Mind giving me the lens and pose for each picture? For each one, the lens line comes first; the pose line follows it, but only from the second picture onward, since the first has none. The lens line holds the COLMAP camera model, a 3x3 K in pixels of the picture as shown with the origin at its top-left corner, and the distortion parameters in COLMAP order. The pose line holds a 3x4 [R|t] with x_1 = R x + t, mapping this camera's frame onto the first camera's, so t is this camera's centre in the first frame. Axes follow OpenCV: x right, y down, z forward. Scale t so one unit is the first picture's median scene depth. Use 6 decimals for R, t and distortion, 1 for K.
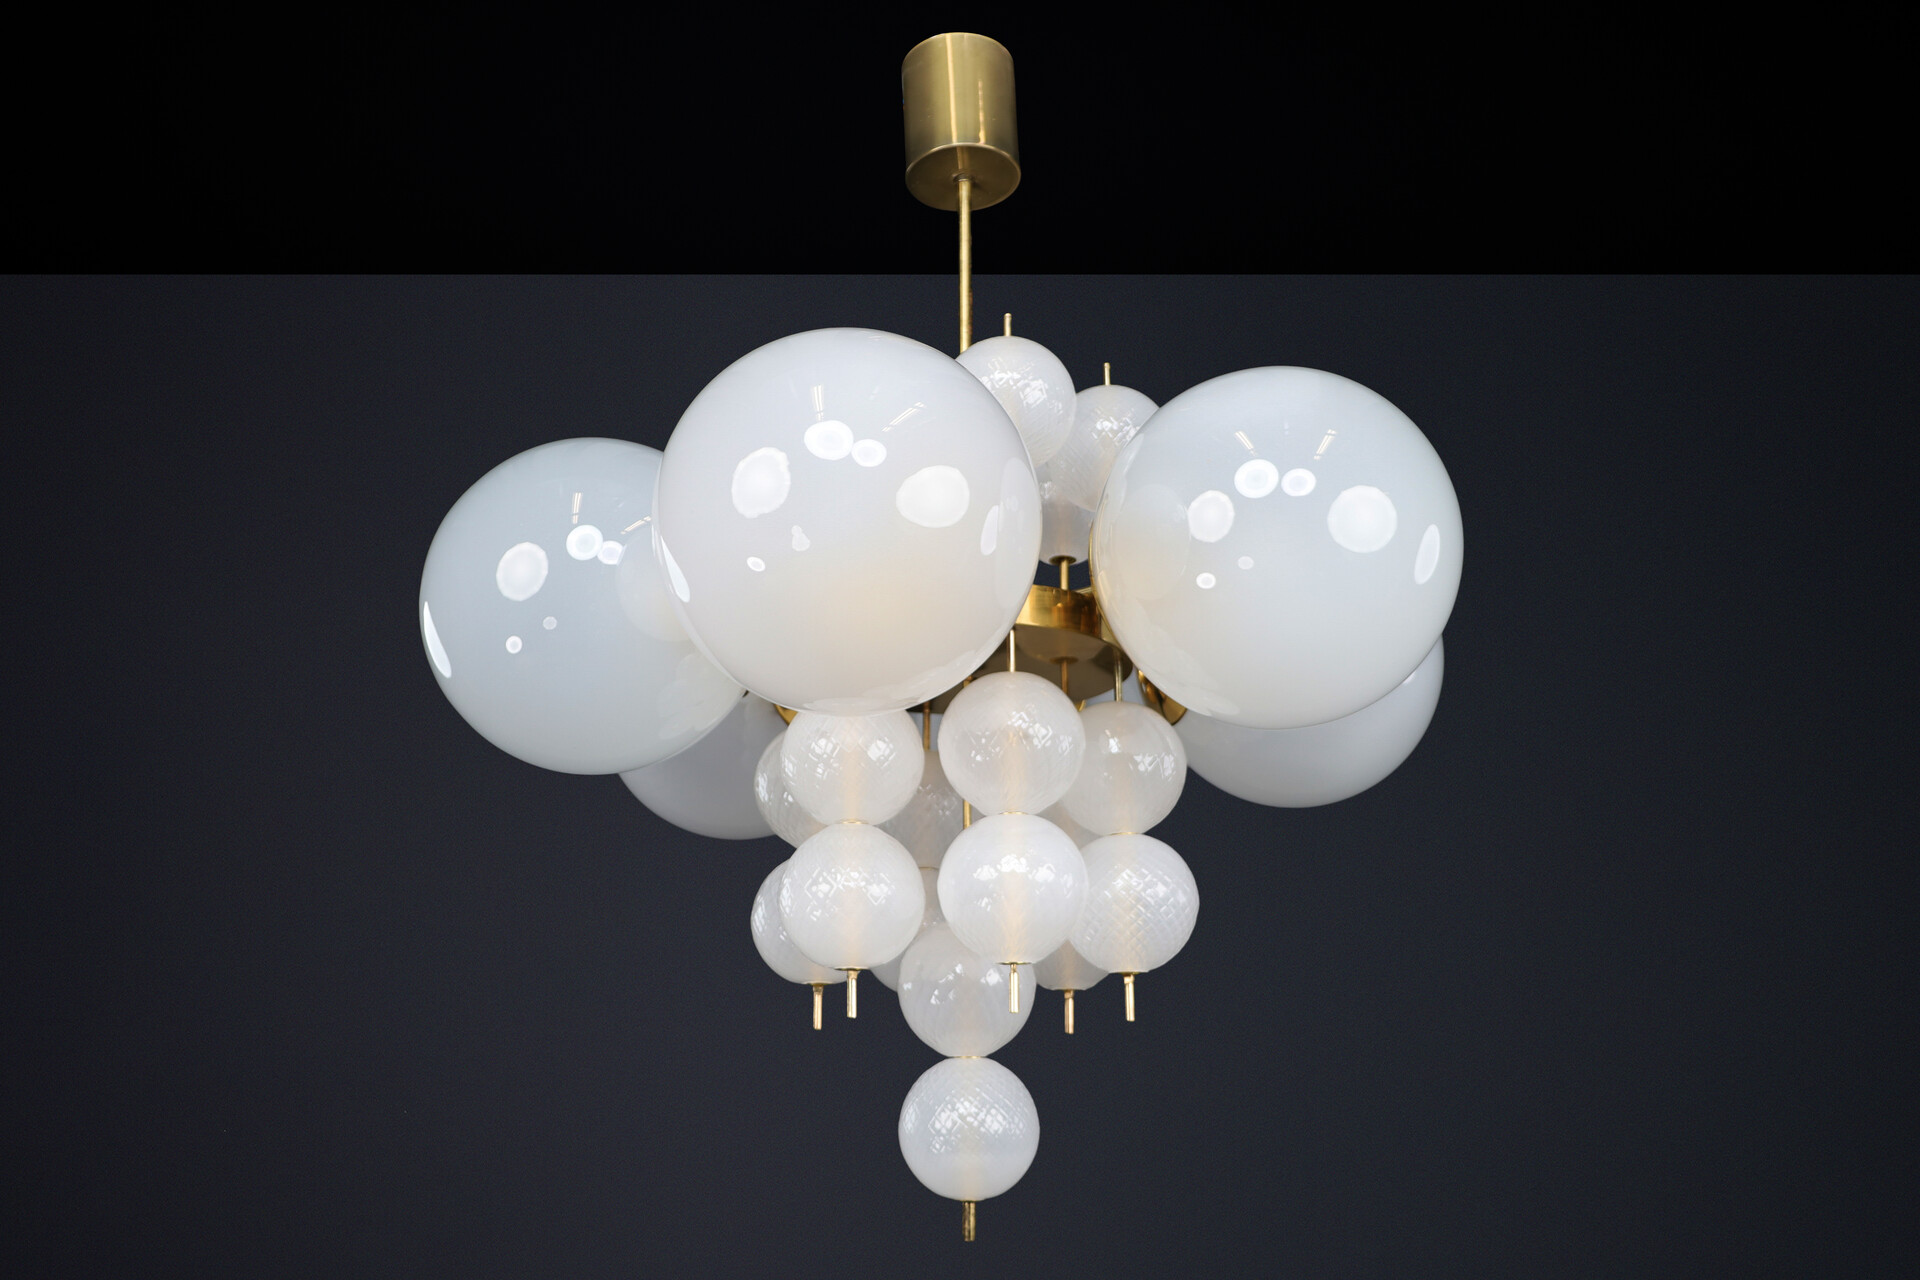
lens RADIAL K [[1566.3, 0, 974.8], [0, 1566.3, 625.7], [0, 0, 1]] dist [0.005309, -0.001695]
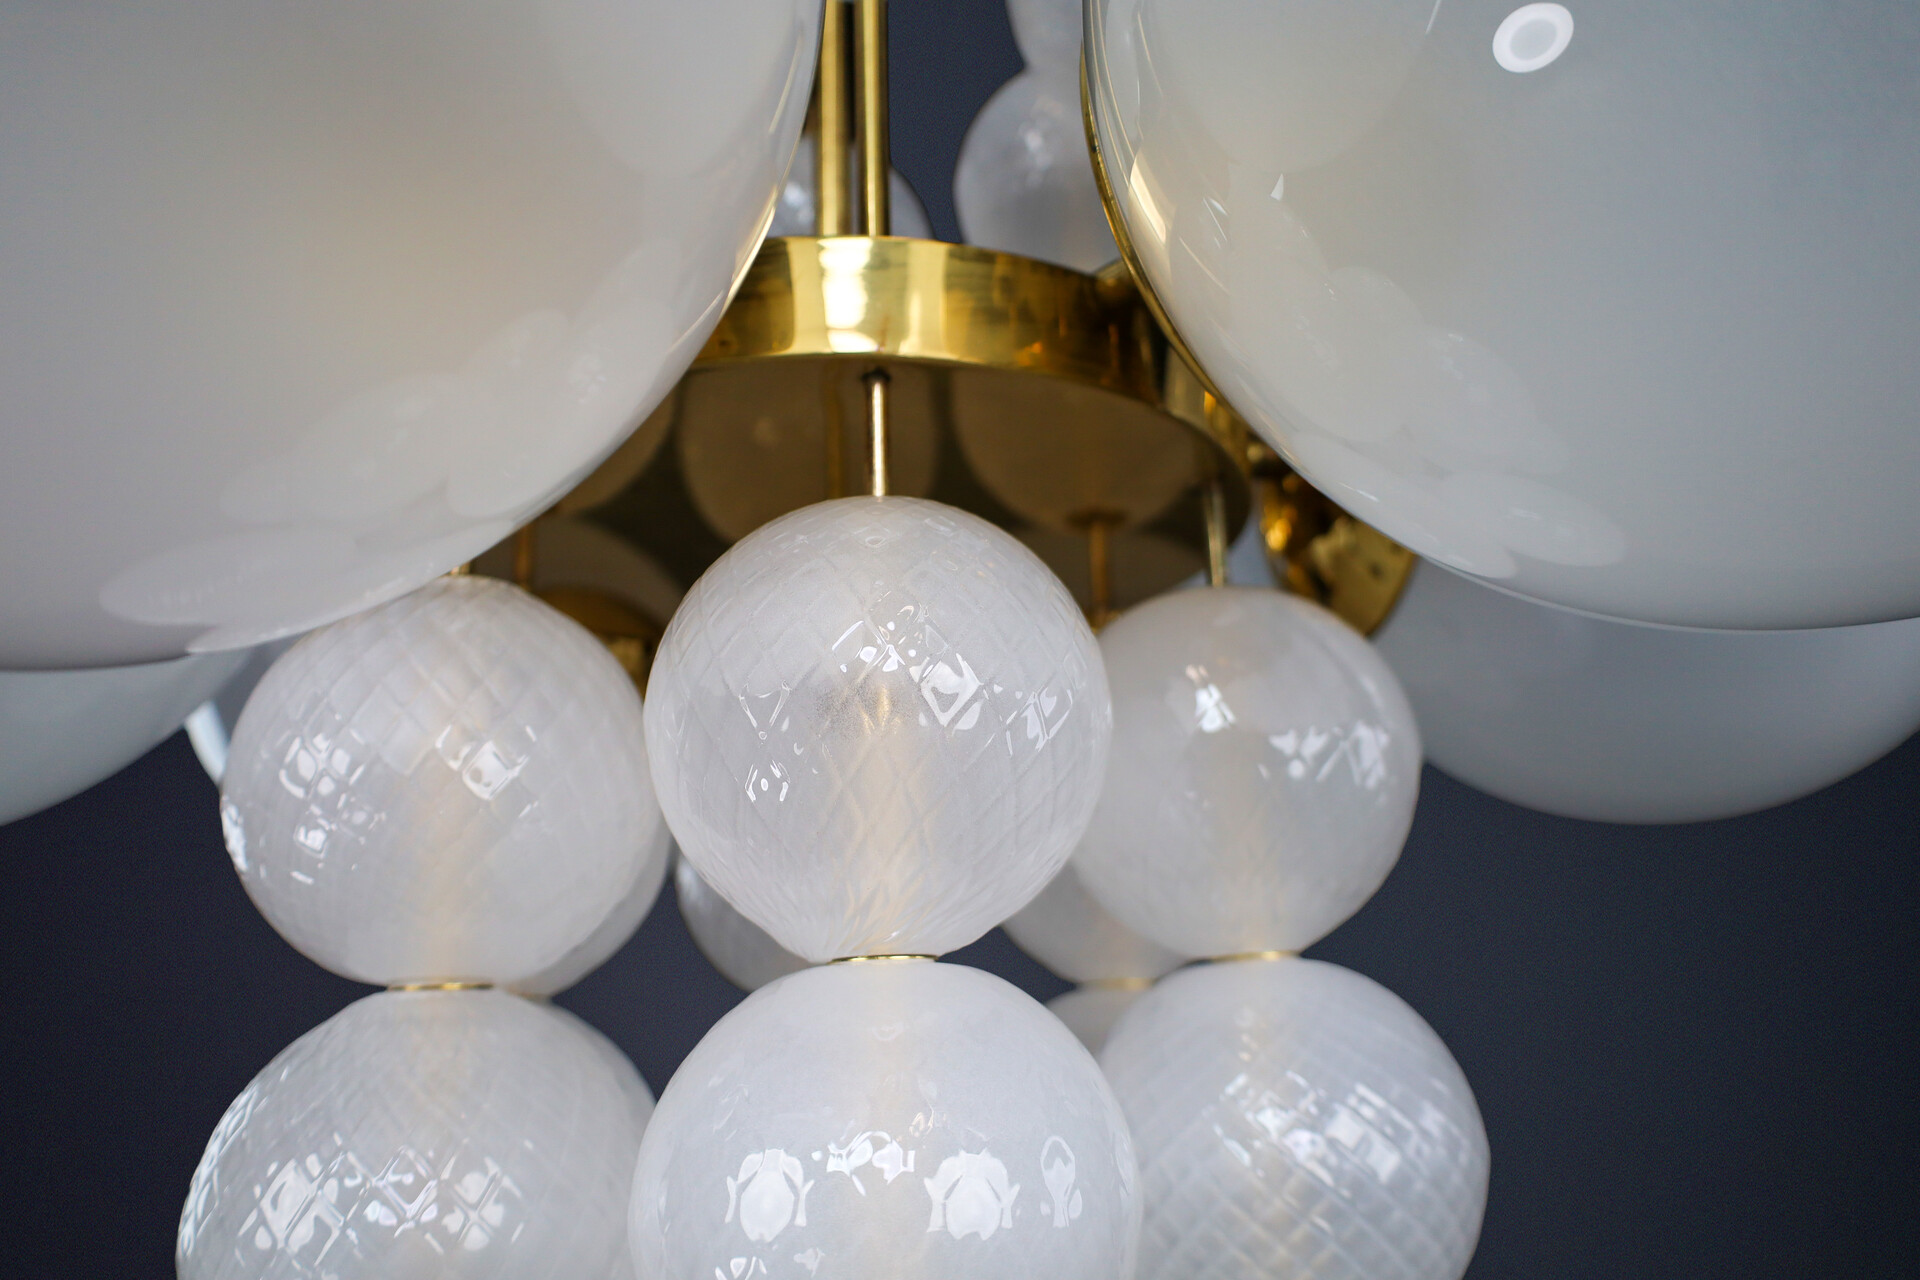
lens RADIAL K [[1566.3, 0, 970.5], [0, 1566.3, 630.8], [0, 0, 1]] dist [0.005309, -0.001695]
pose [[0.995547, -0.056149, -0.075719, 0.063795], [0.058305, 0.997945, 0.026563, 0.047458], [0.074071, -0.030860, 0.996775, 0.656685]]
